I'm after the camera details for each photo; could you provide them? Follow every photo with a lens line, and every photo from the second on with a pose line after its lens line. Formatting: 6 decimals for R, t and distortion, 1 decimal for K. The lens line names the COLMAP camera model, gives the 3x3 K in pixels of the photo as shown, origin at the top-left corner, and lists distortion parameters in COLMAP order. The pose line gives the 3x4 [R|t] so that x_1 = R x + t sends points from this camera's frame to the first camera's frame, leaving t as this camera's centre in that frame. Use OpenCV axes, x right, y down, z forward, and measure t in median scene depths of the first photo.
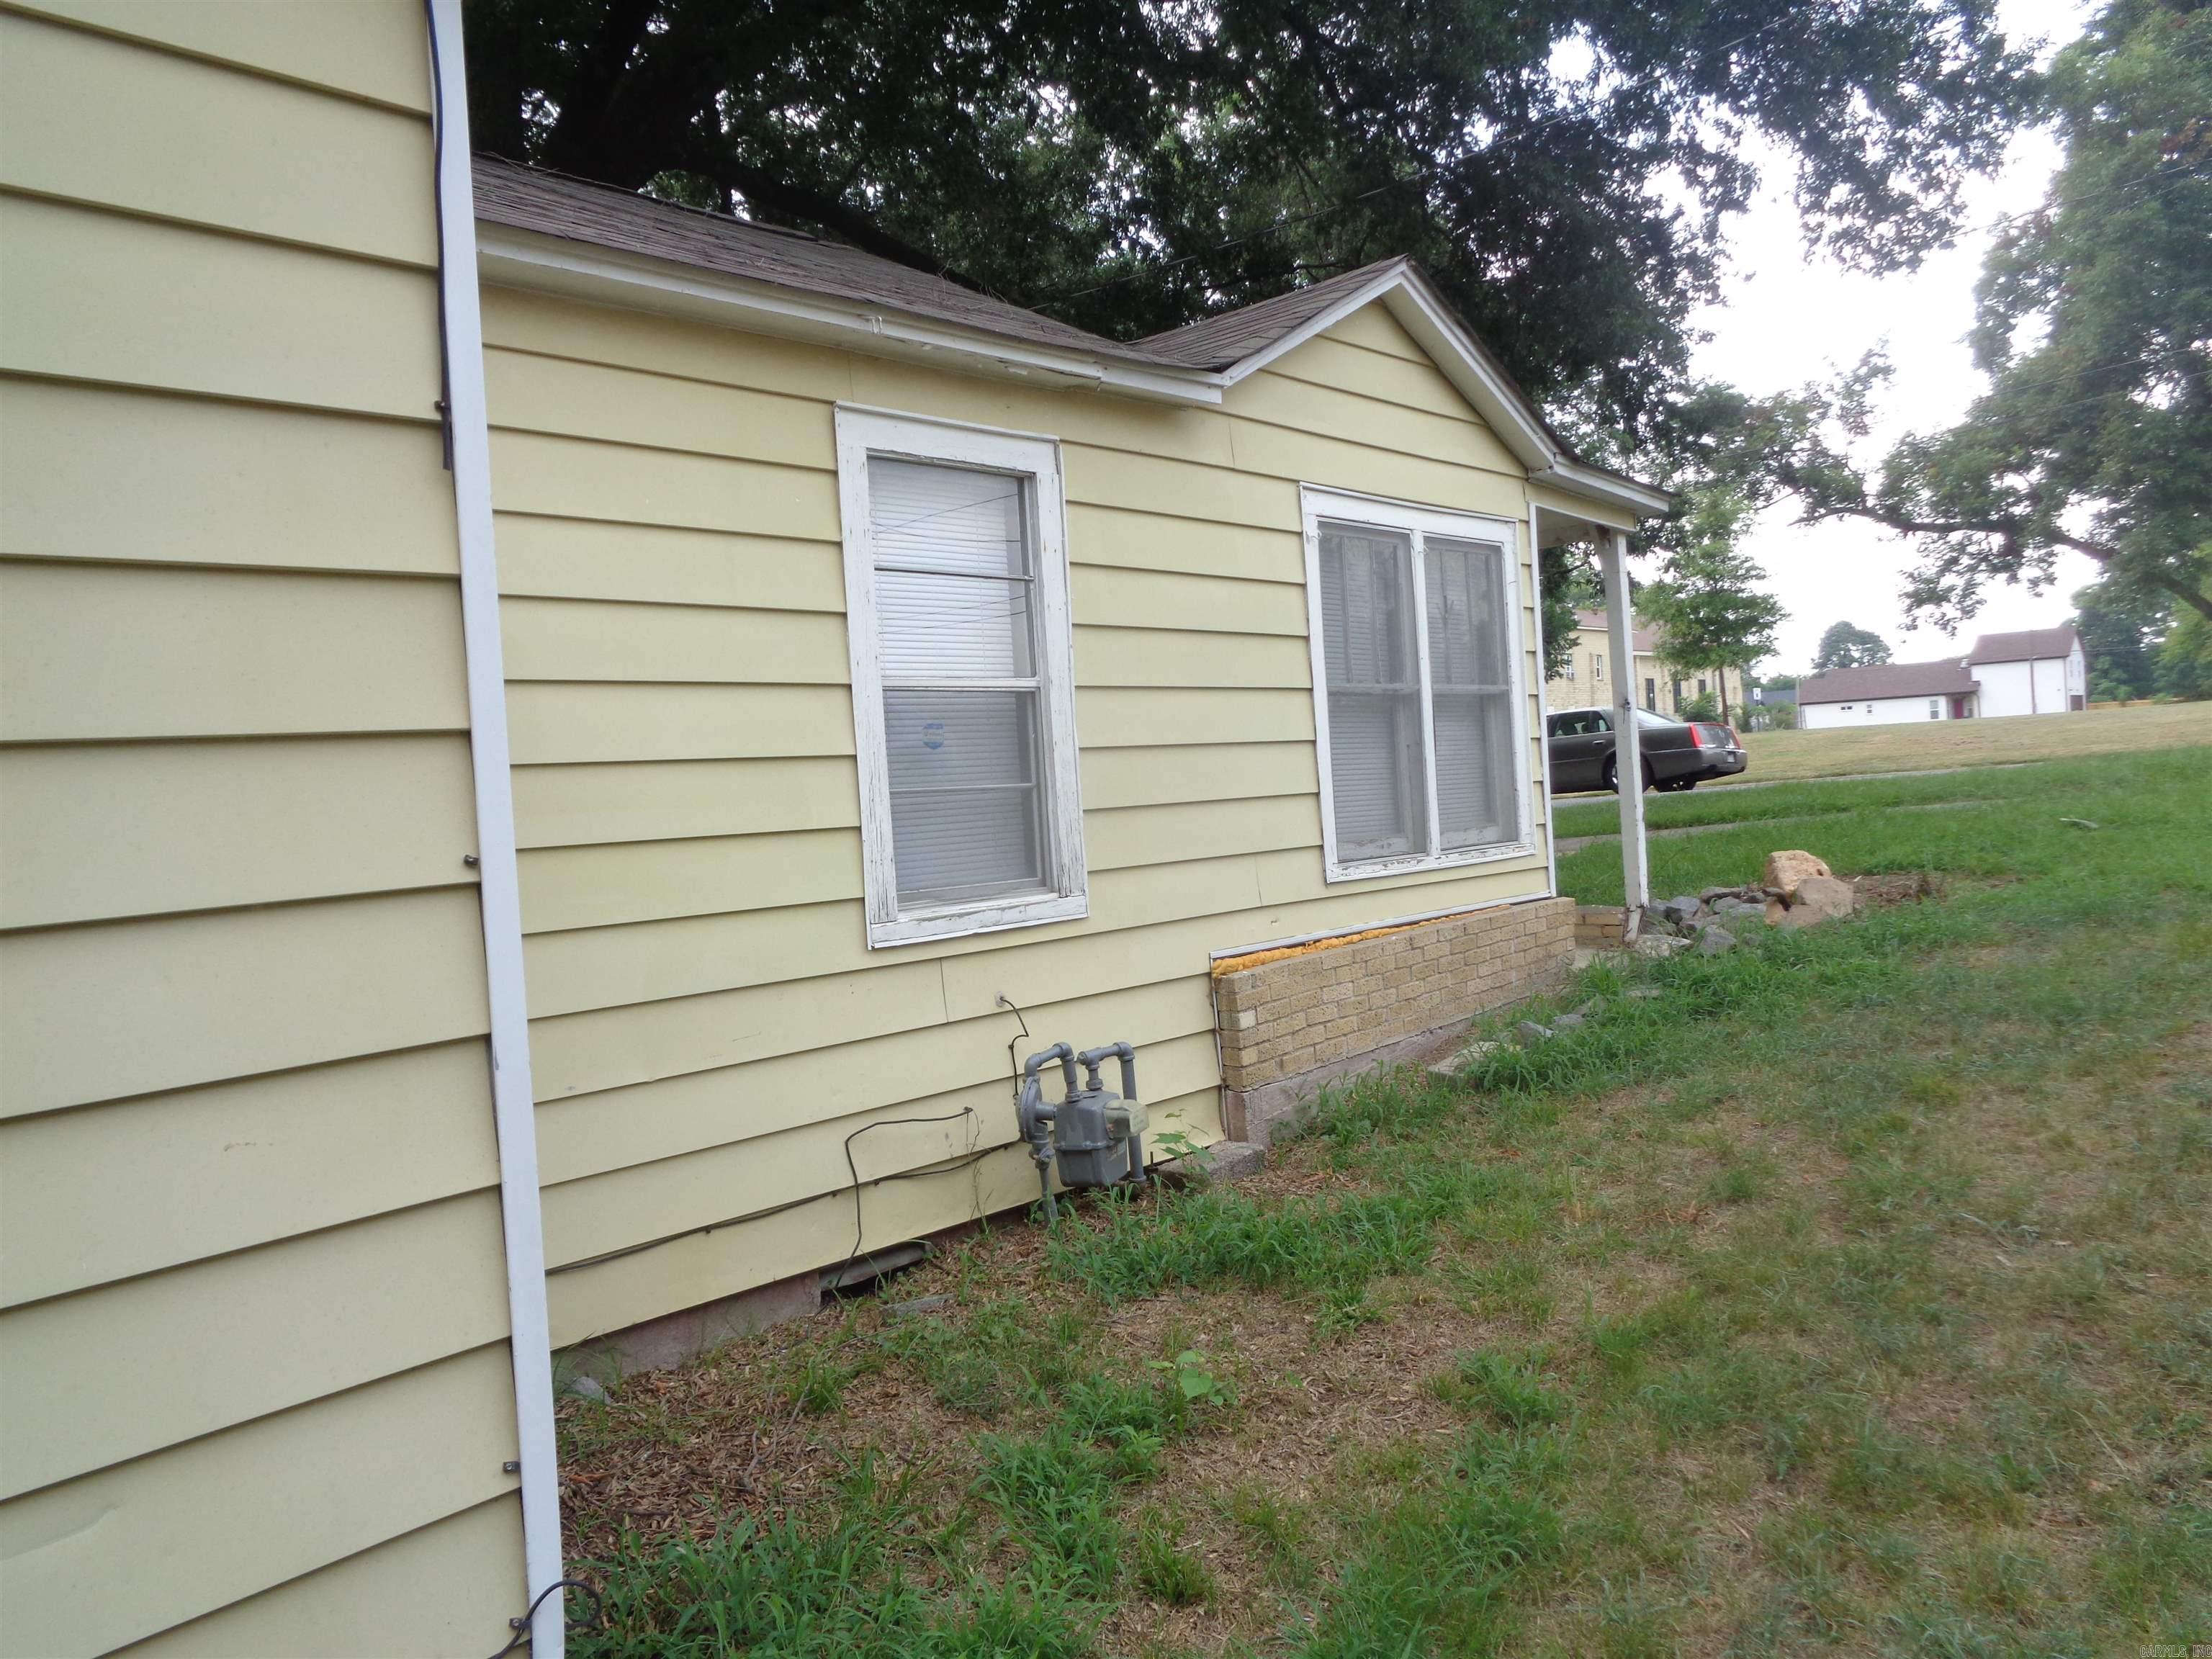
lens RADIAL K [[1683.8, 0, 1102.9], [0, 1683.8, 818.0], [0, 0, 1]] dist [0.009141, 0.002210]
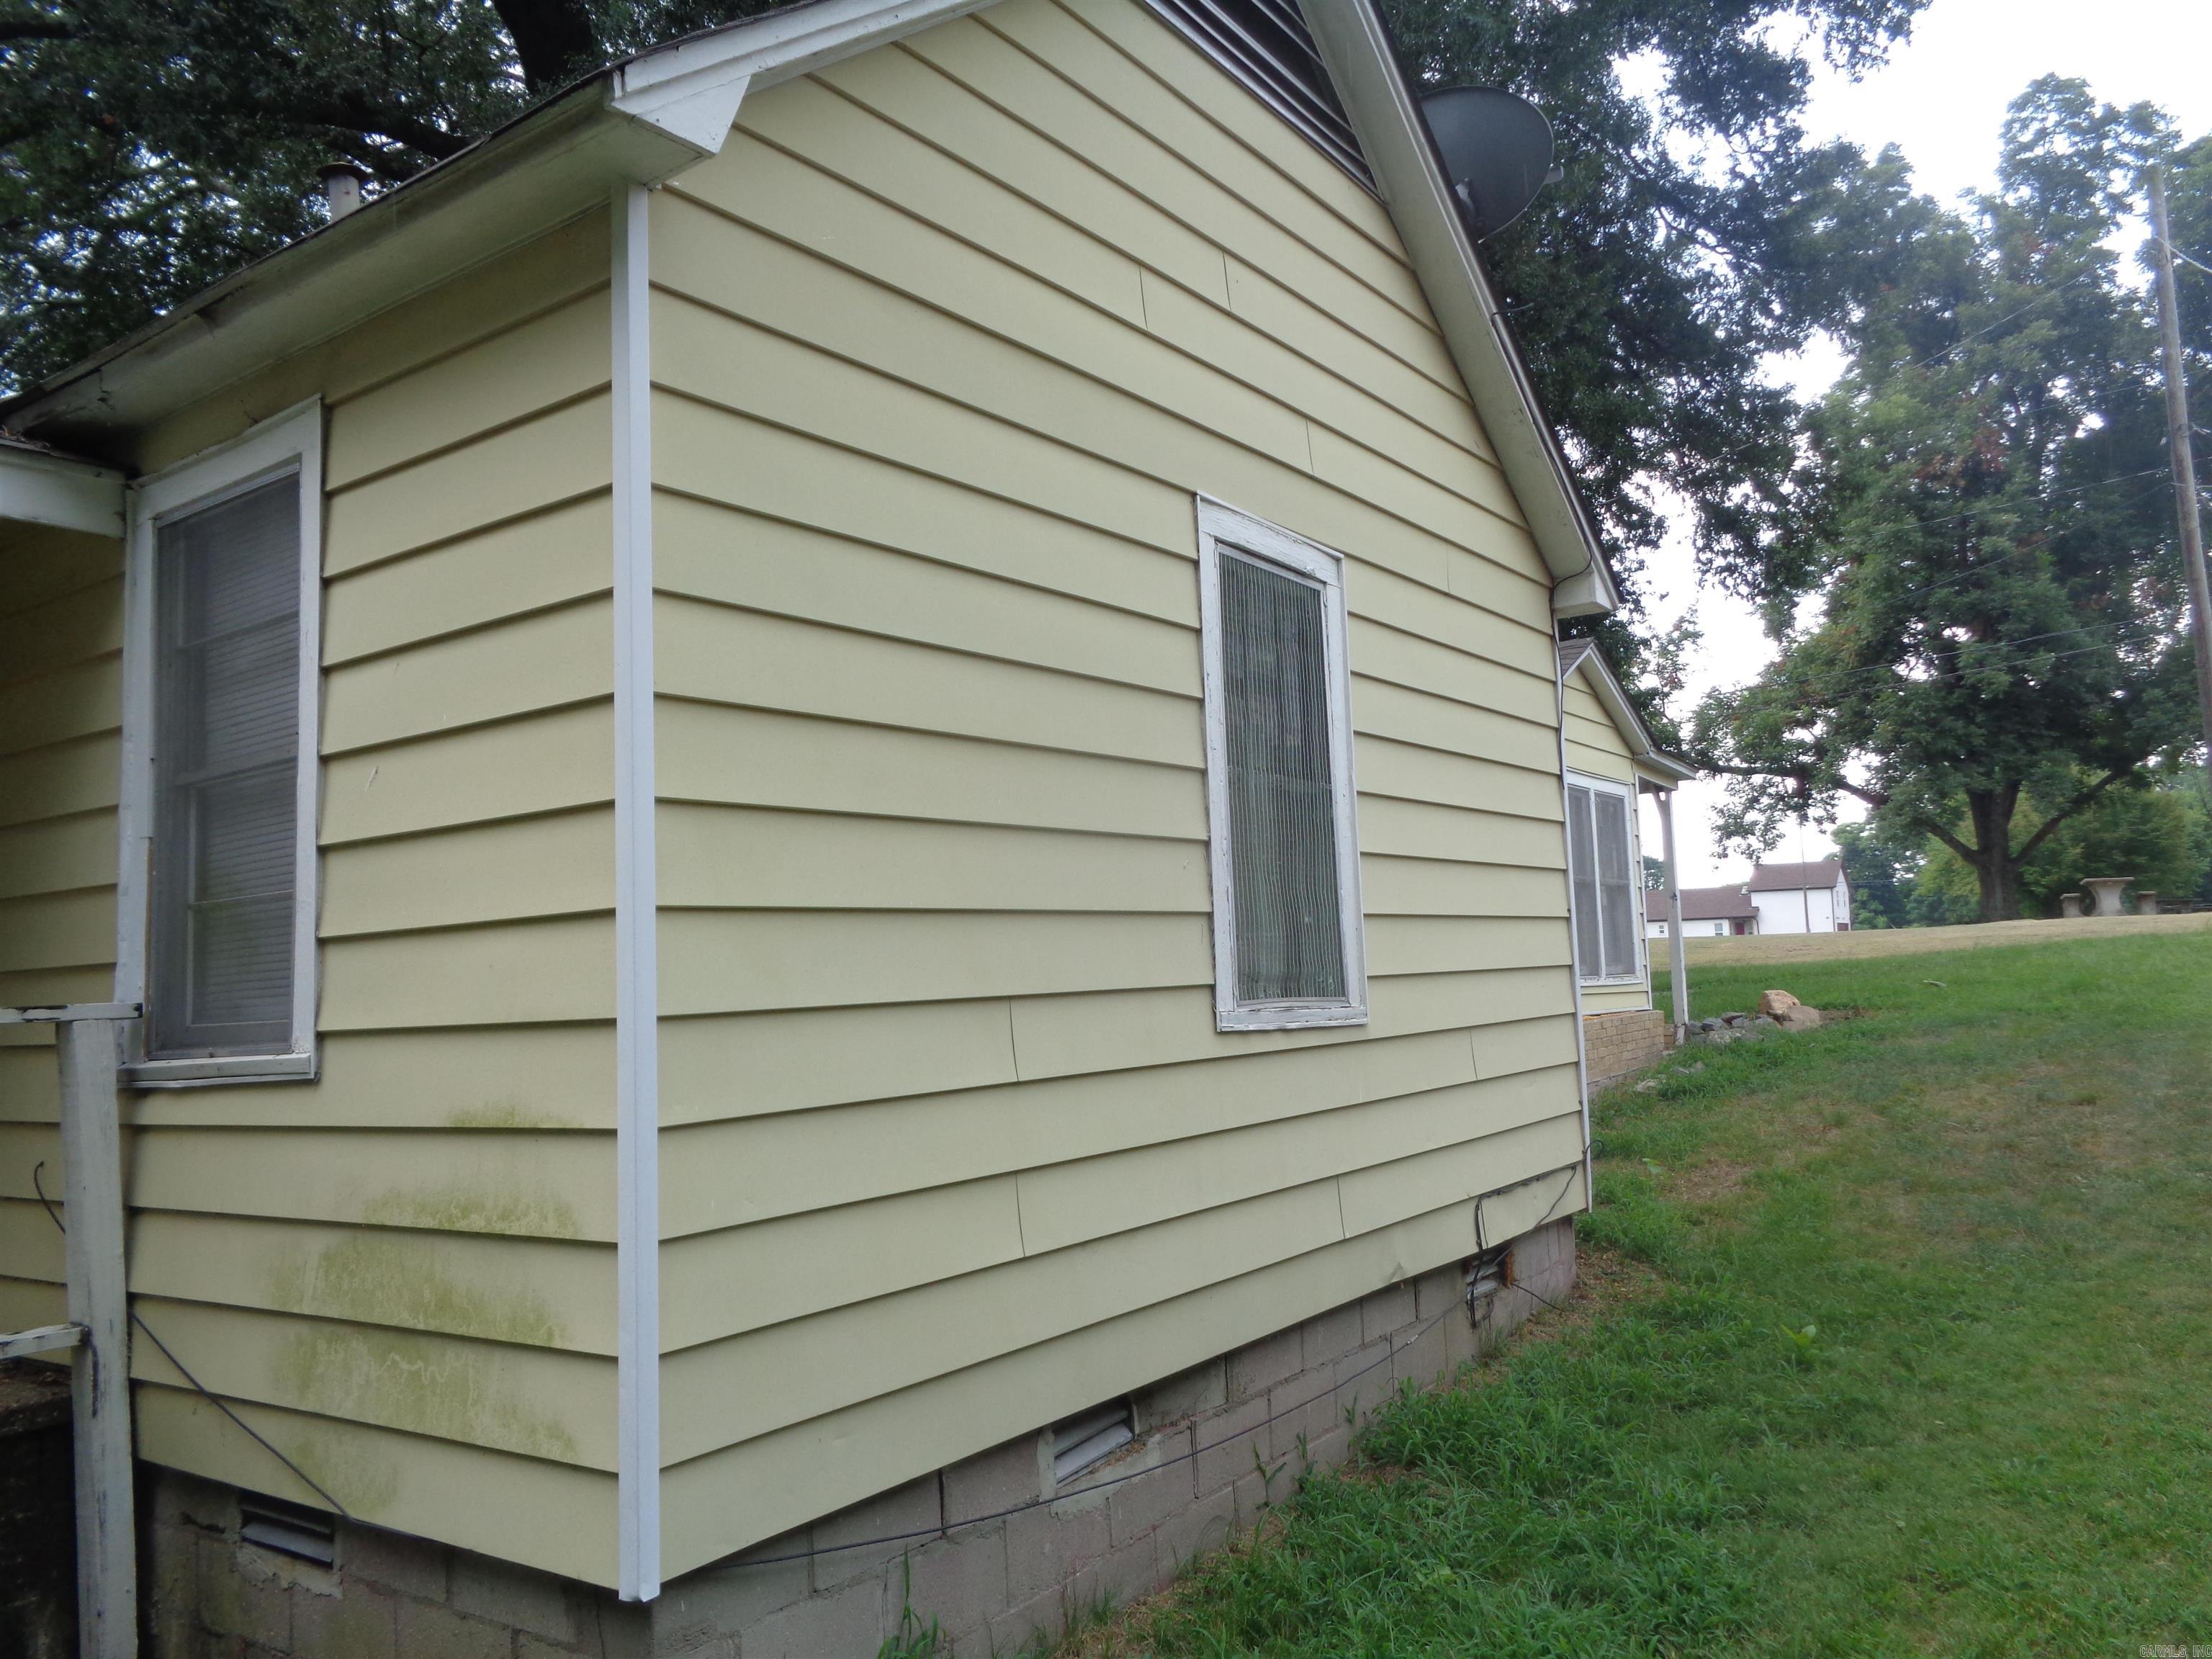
lens RADIAL K [[1683.8, 0, 1102.9], [0, 1683.8, 818.0], [0, 0, 1]] dist [0.009141, 0.002210]
pose [[0.993012, 0.039134, 0.111334, -0.071195], [-0.025592, 0.992376, -0.120560, 0.011415], [-0.115203, 0.116869, 0.986443, -0.091626]]
